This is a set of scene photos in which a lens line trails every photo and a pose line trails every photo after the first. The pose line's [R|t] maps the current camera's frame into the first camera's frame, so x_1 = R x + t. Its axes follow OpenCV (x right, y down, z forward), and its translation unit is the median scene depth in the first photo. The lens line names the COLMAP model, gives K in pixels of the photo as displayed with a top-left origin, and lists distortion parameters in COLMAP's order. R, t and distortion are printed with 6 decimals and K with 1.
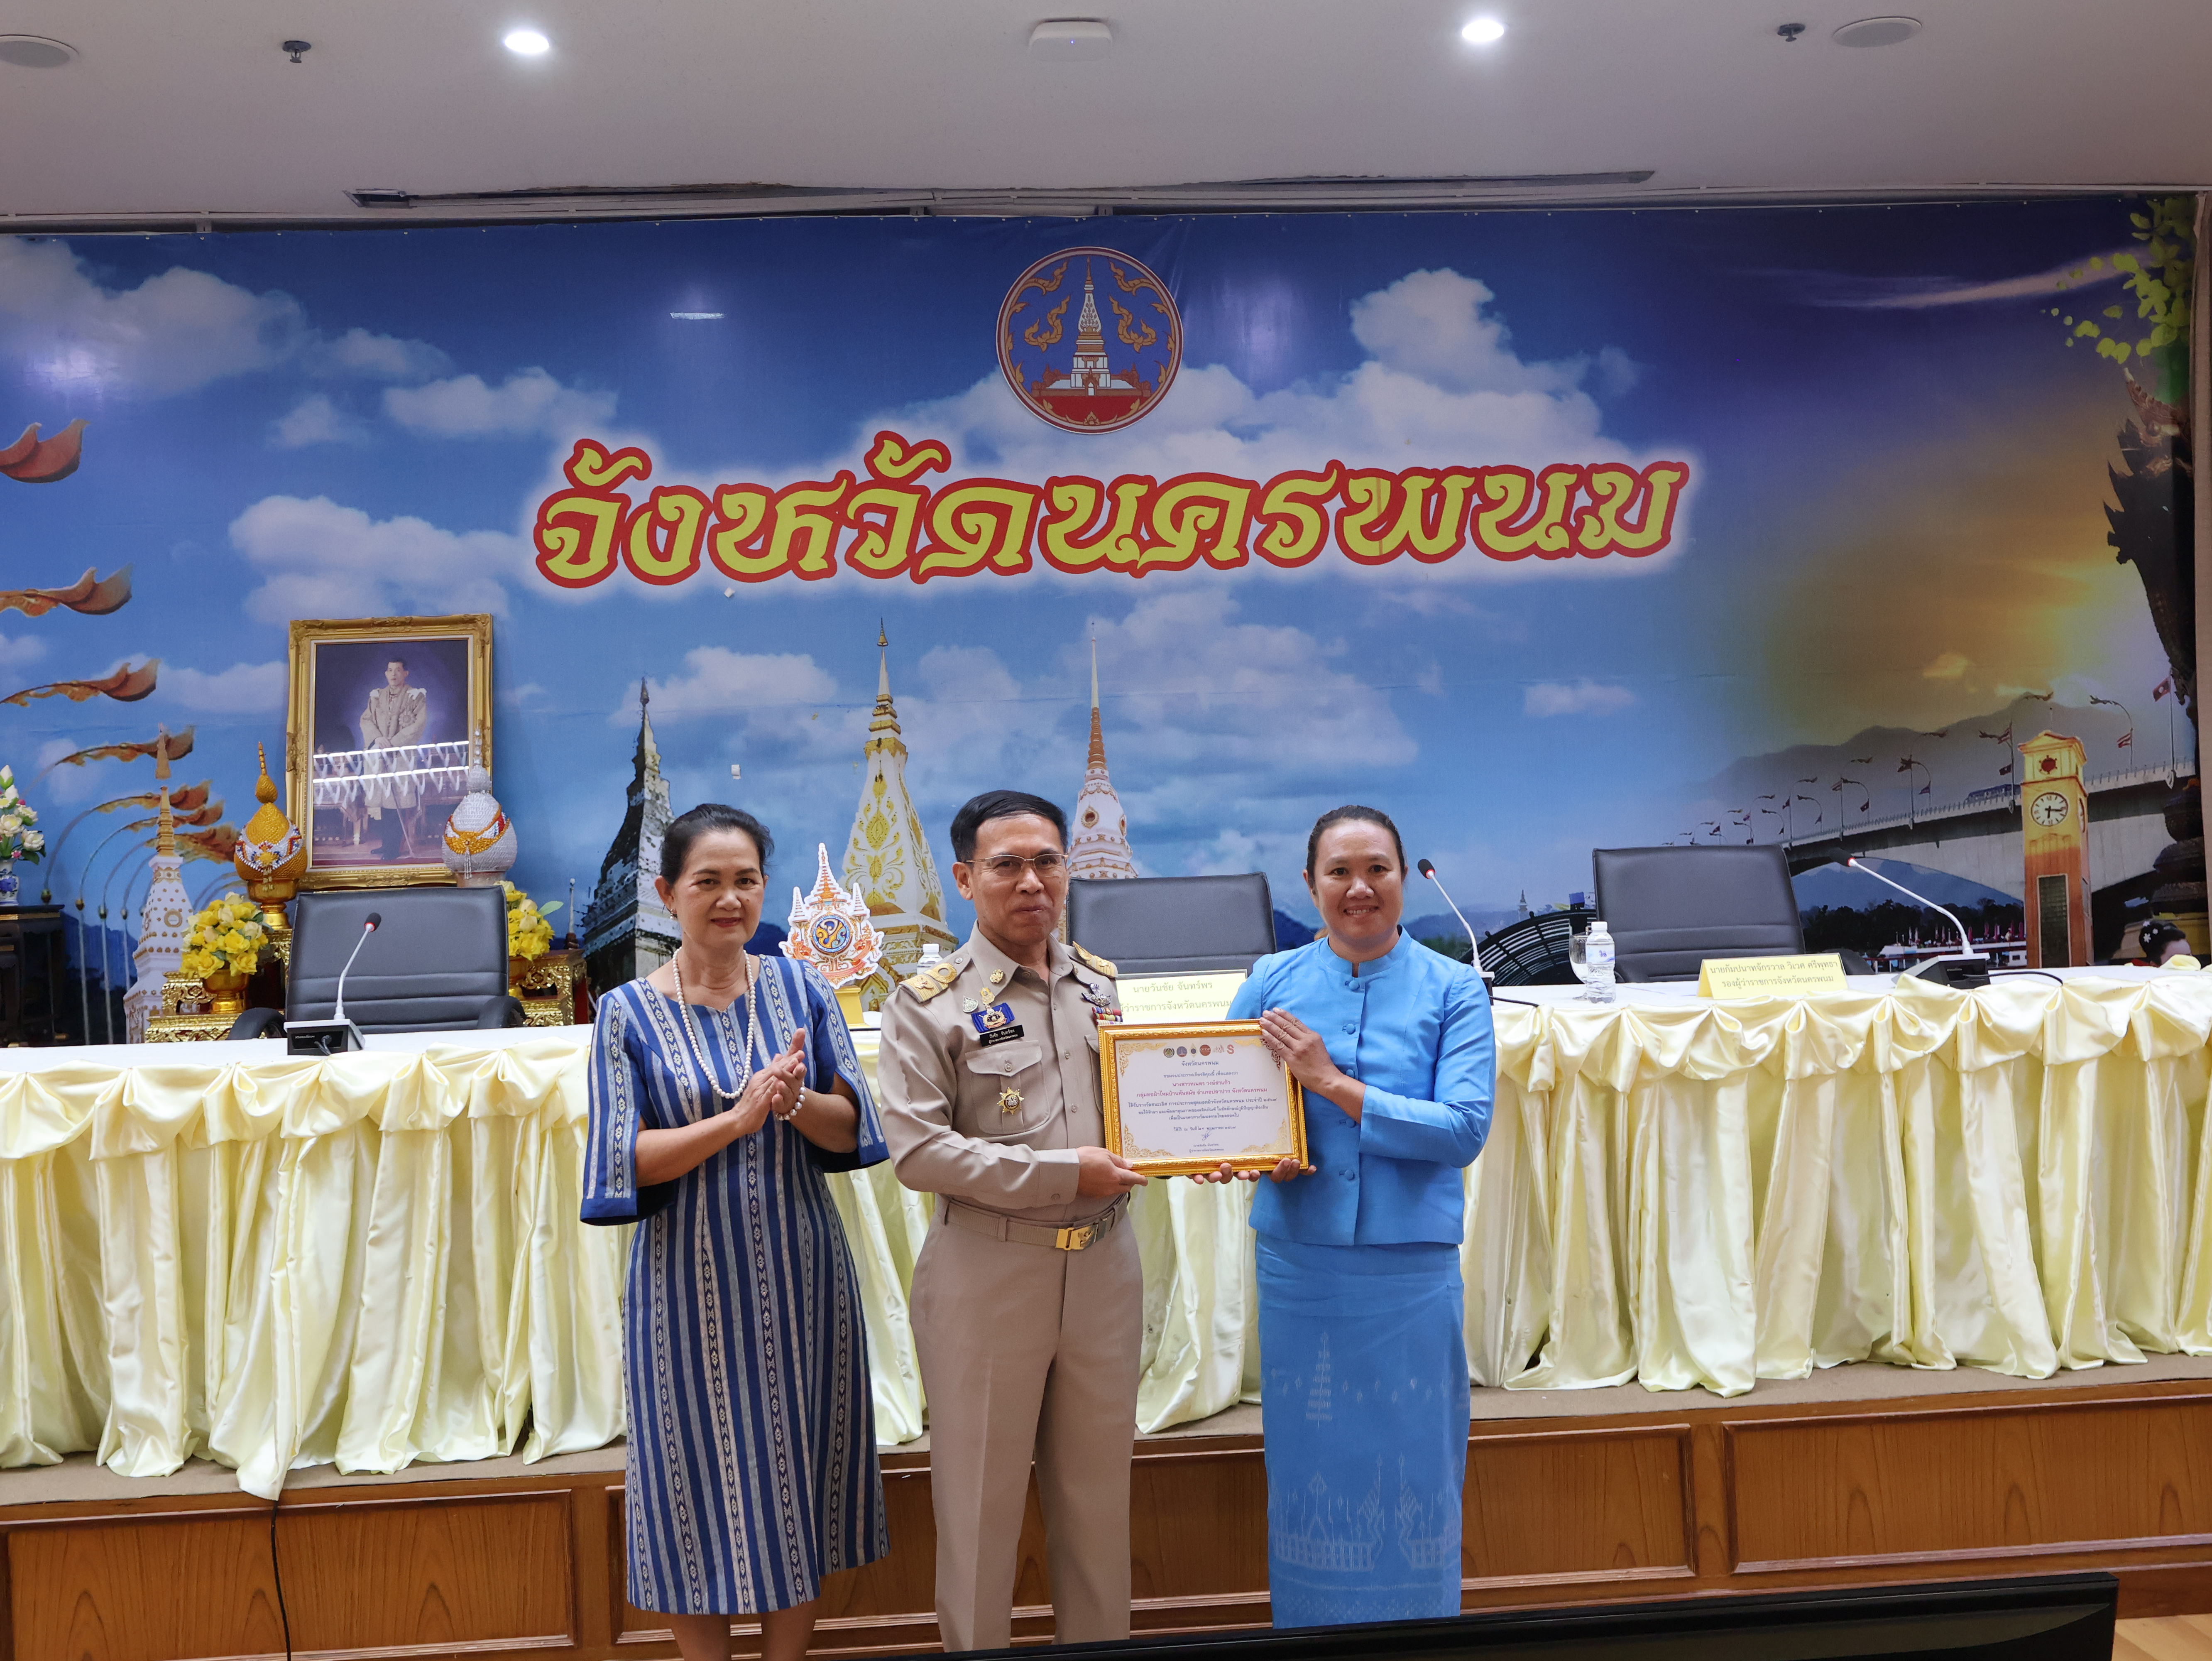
lens RADIAL K [[2424.1, 0, 1104.1], [0, 2424.1, 838.7], [0, 0, 1]] dist [-0.002056, 0.006268]
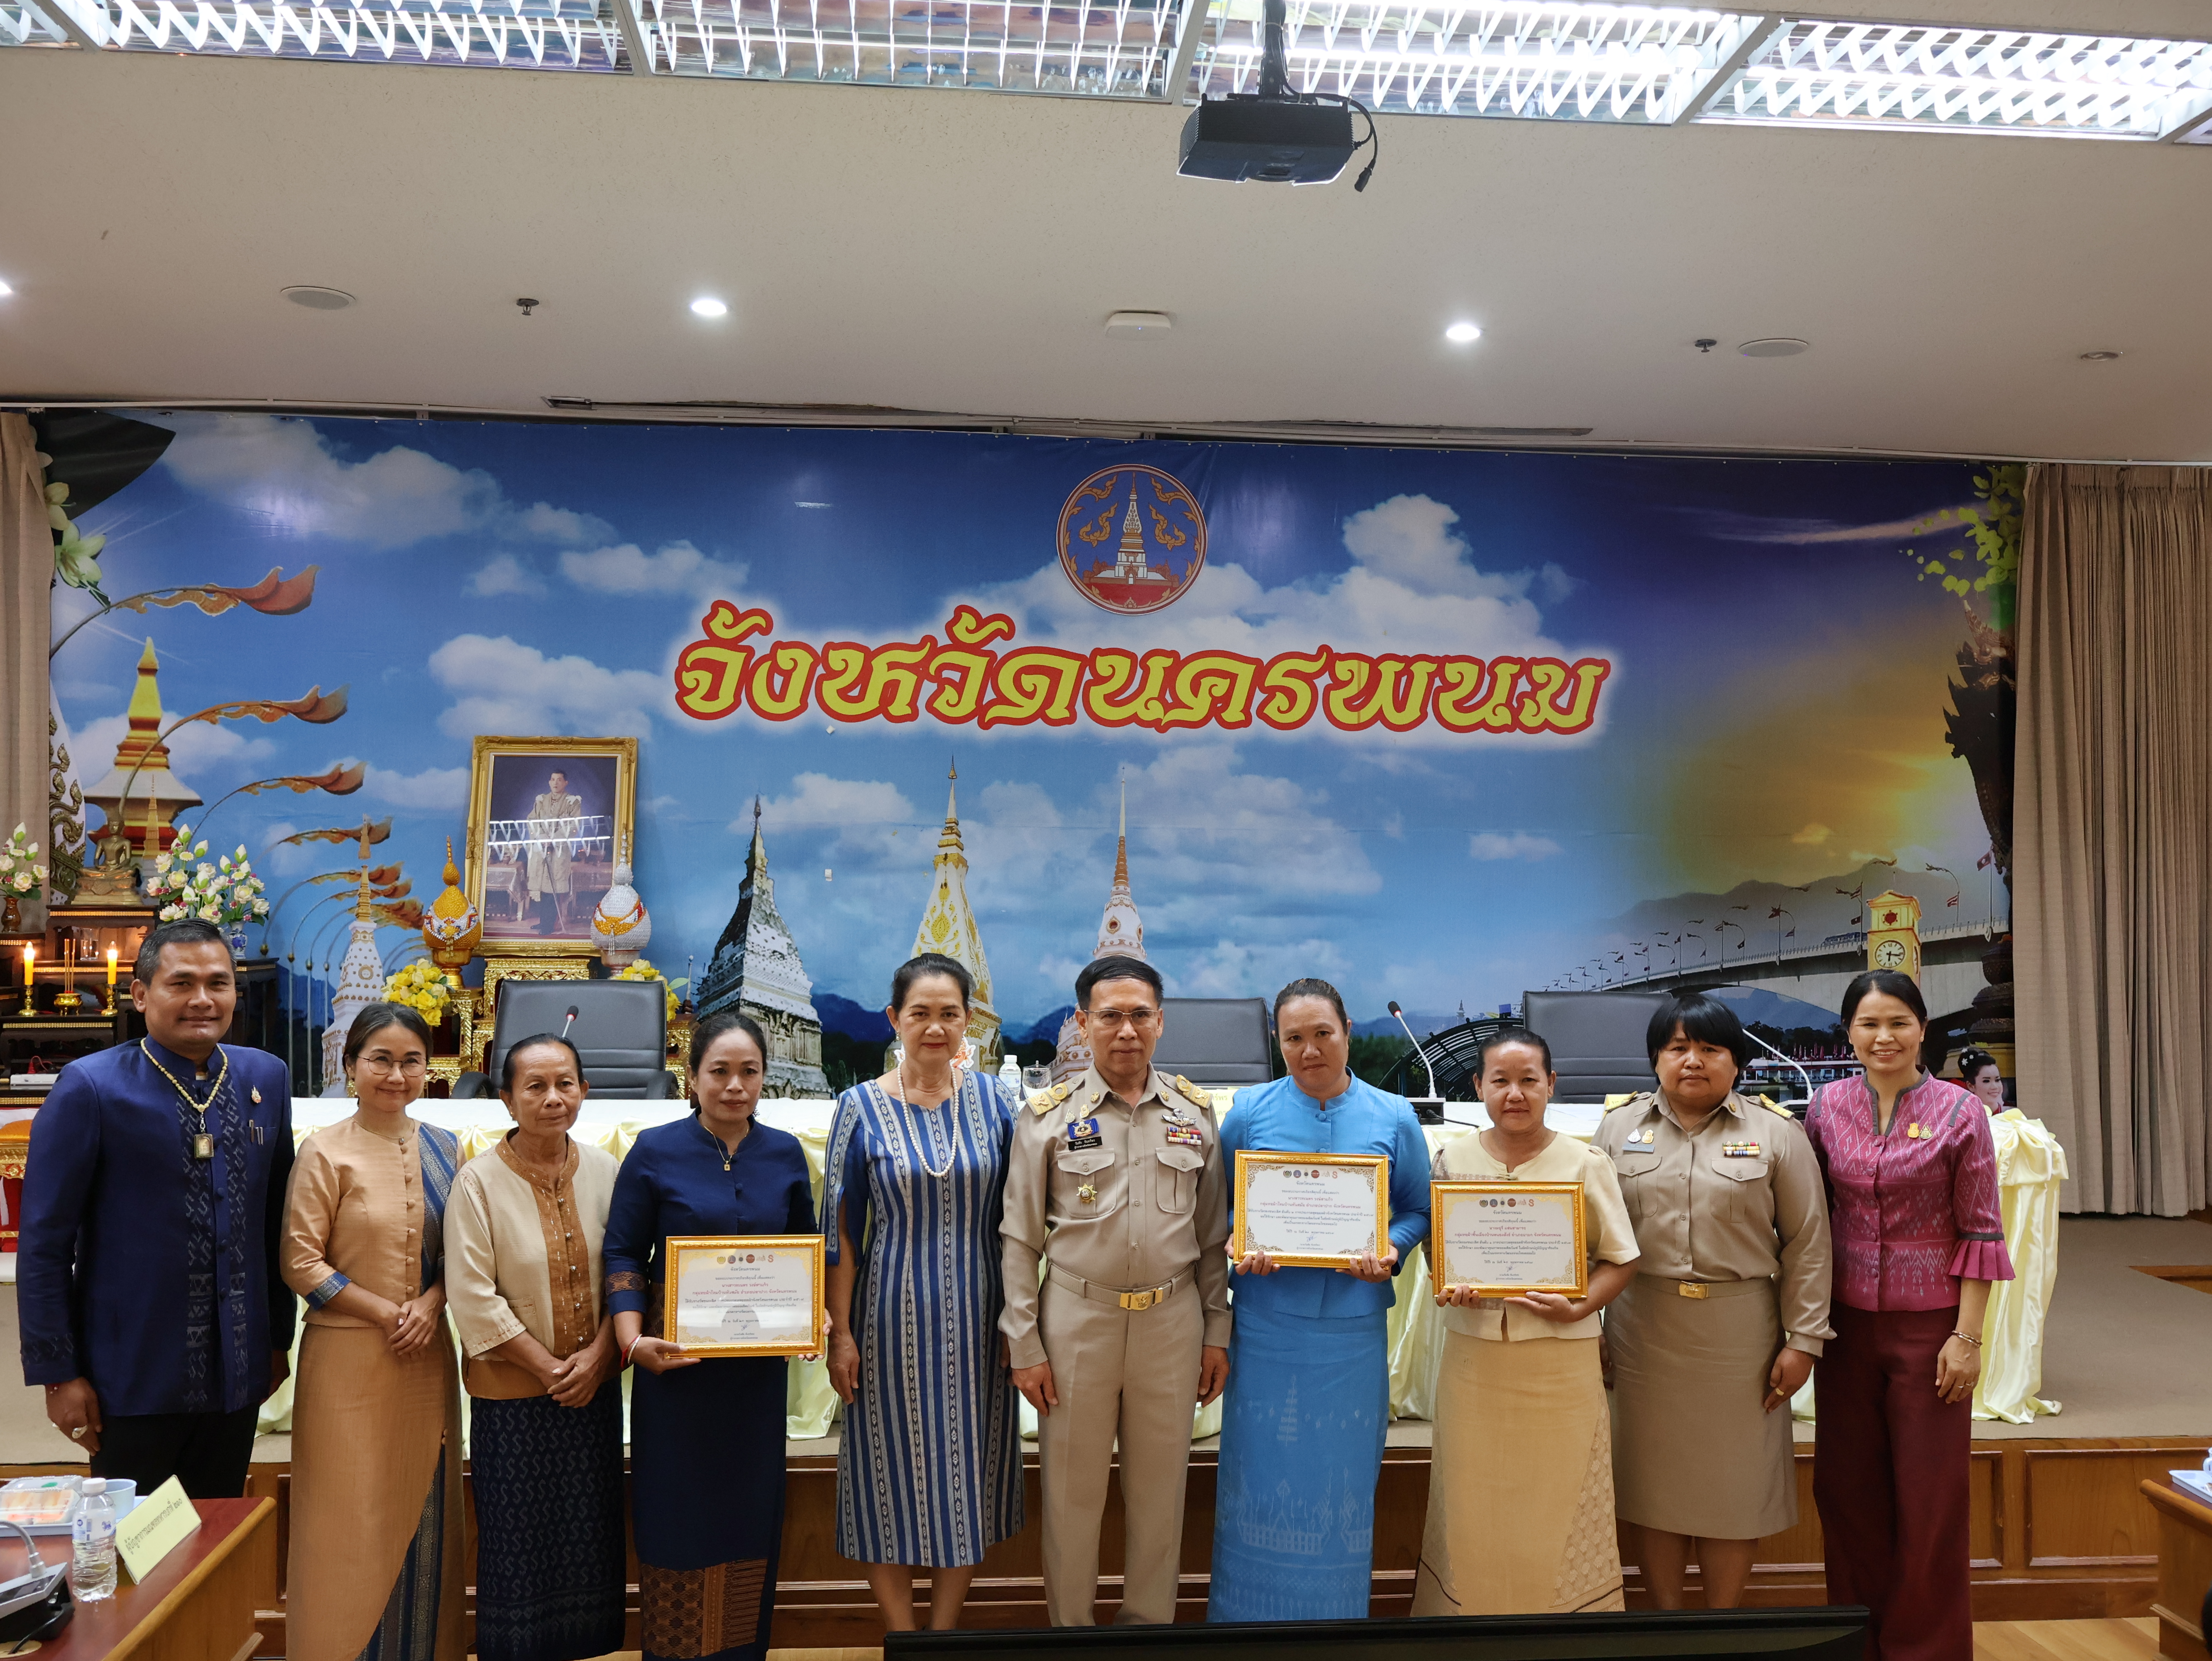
lens RADIAL K [[2126.6, 0, 1100.0], [0, 2126.6, 831.2], [0, 0, 1]] dist [-0.013834, 0.019273]
pose [[0.998808, 0.048287, 0.007120, -0.022848], [-0.048105, 0.998556, -0.023893, -0.030536], [-0.008264, 0.023522, 0.999689, -0.080763]]
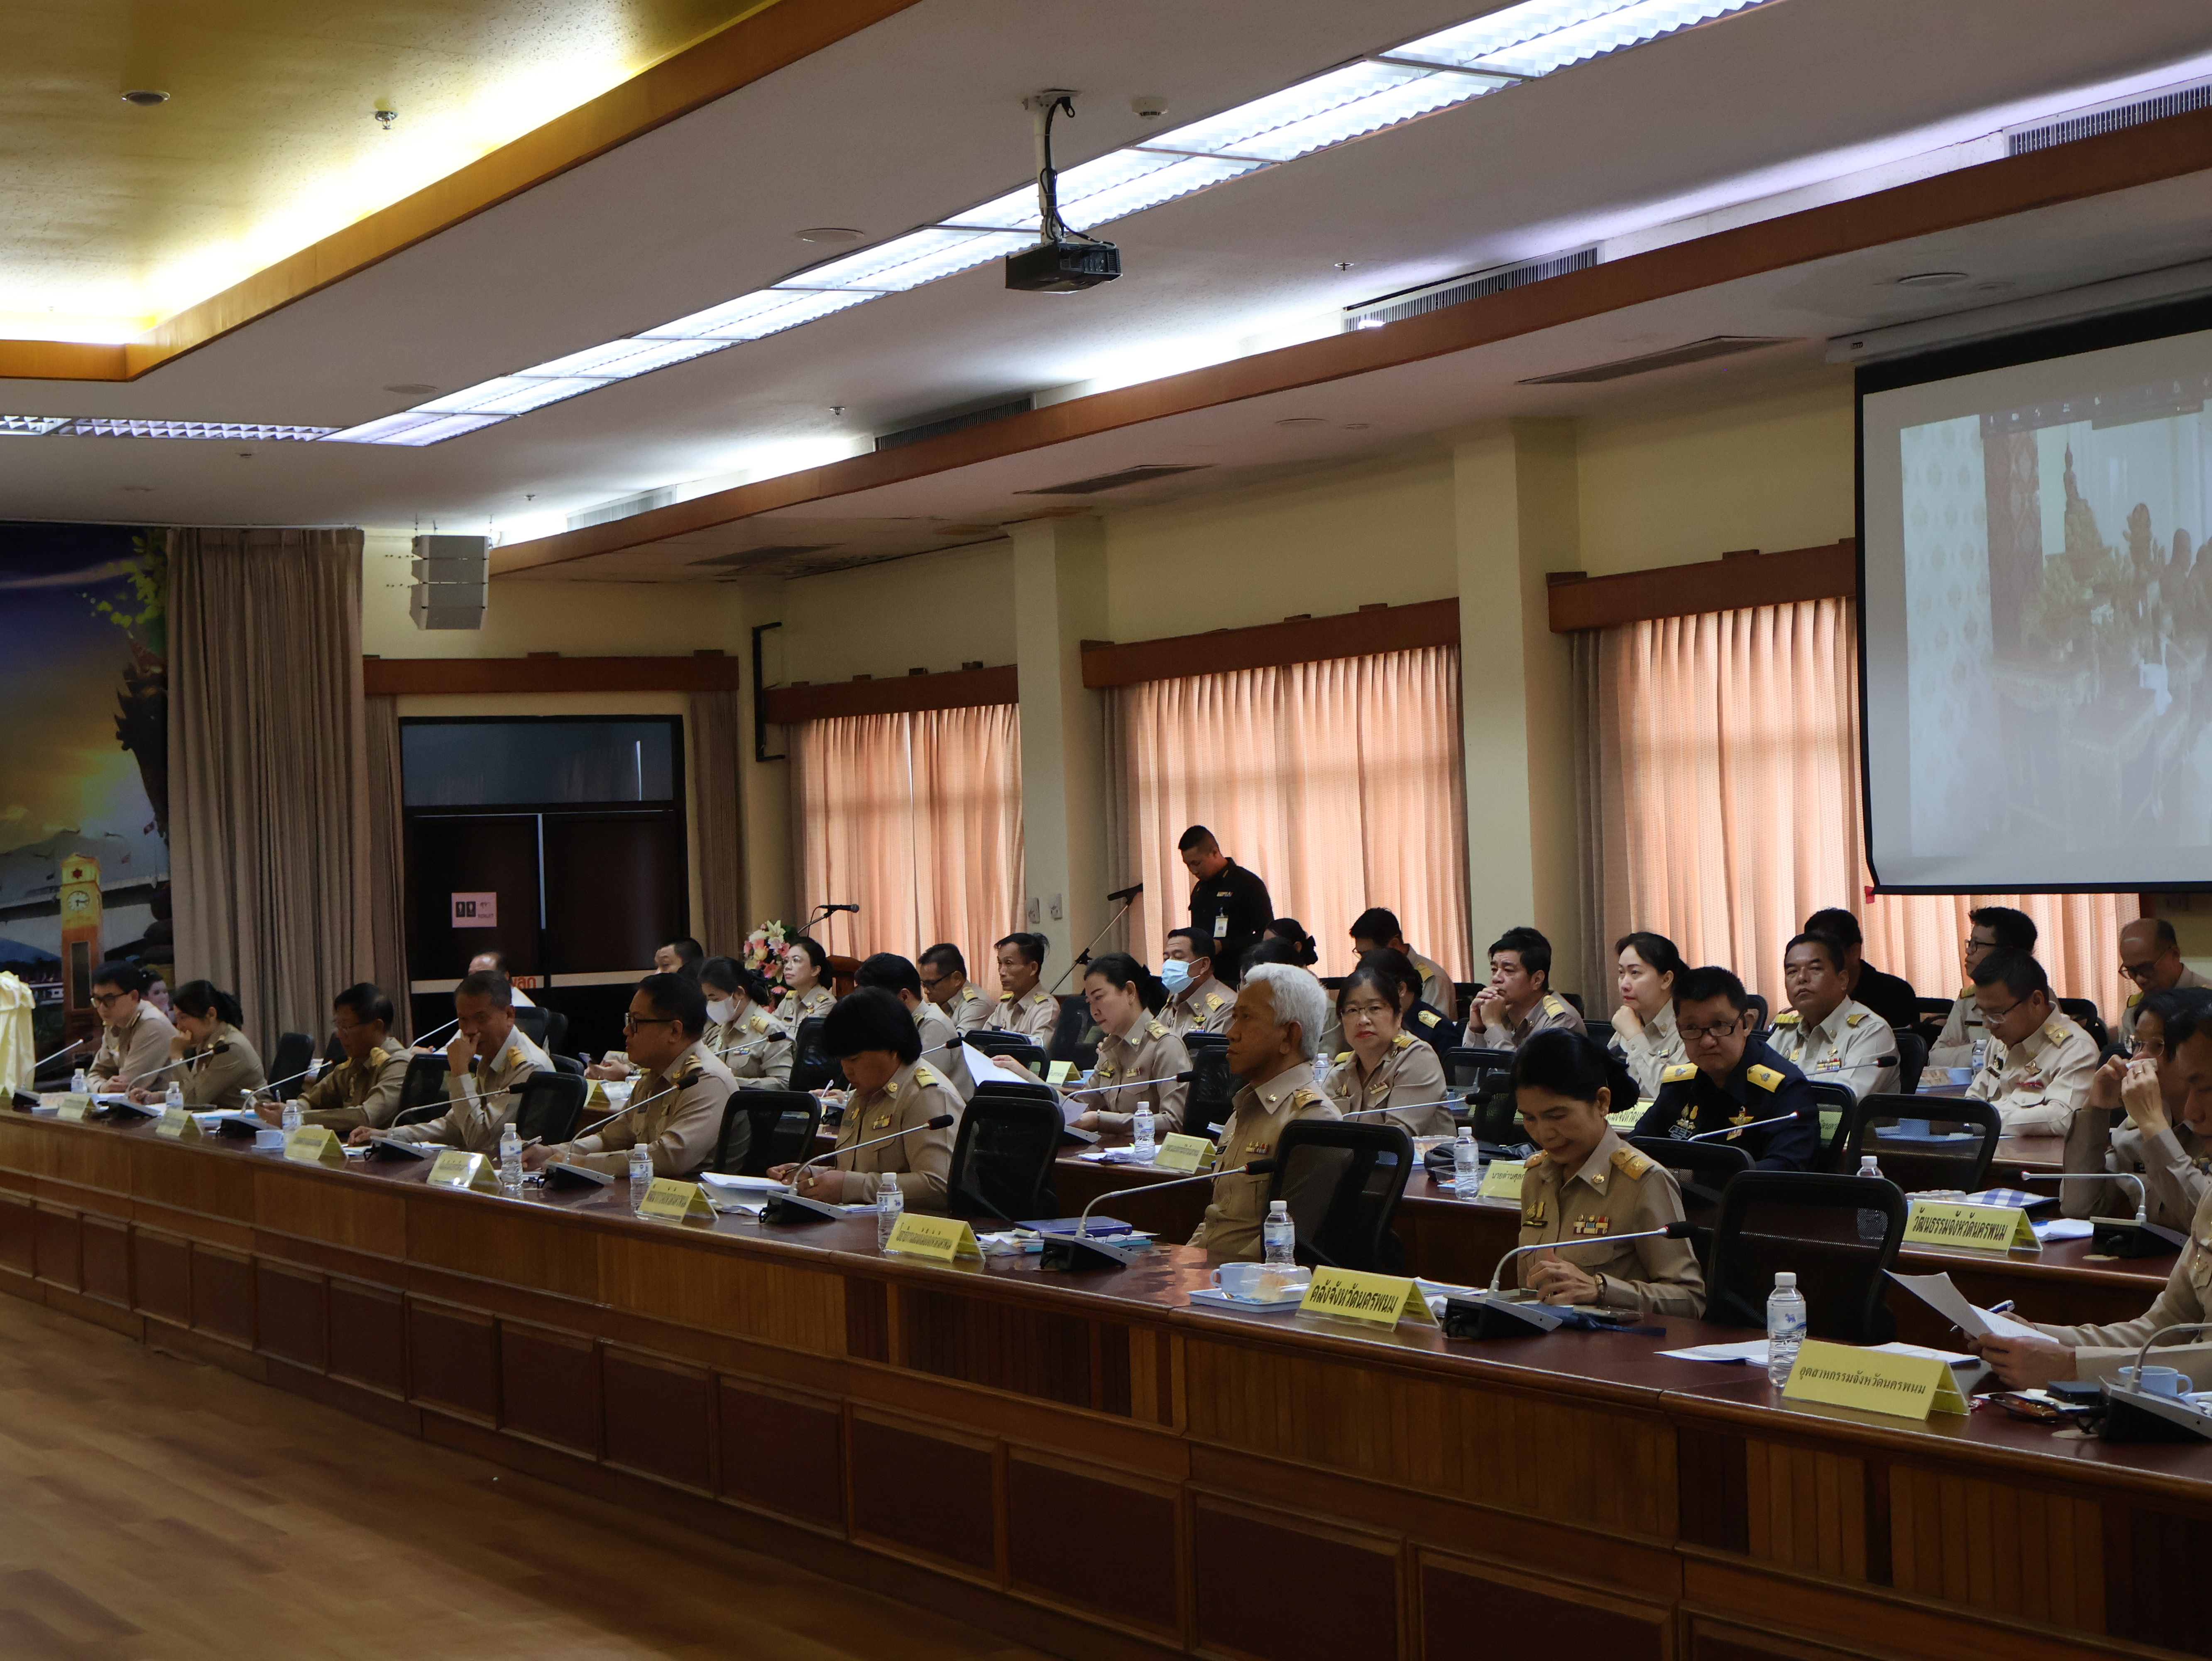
lens RADIAL K [[3586.9, 0, 1106.0], [0, 3586.9, 830.5], [0, 0, 1]] dist [0.012651, -0.056572]
pose [[0.897244, 0.009604, 0.441430, -0.056367], [0.001108, 0.999711, -0.024001, -0.000969], [-0.441533, 0.022024, 0.896975, -1.520038]]
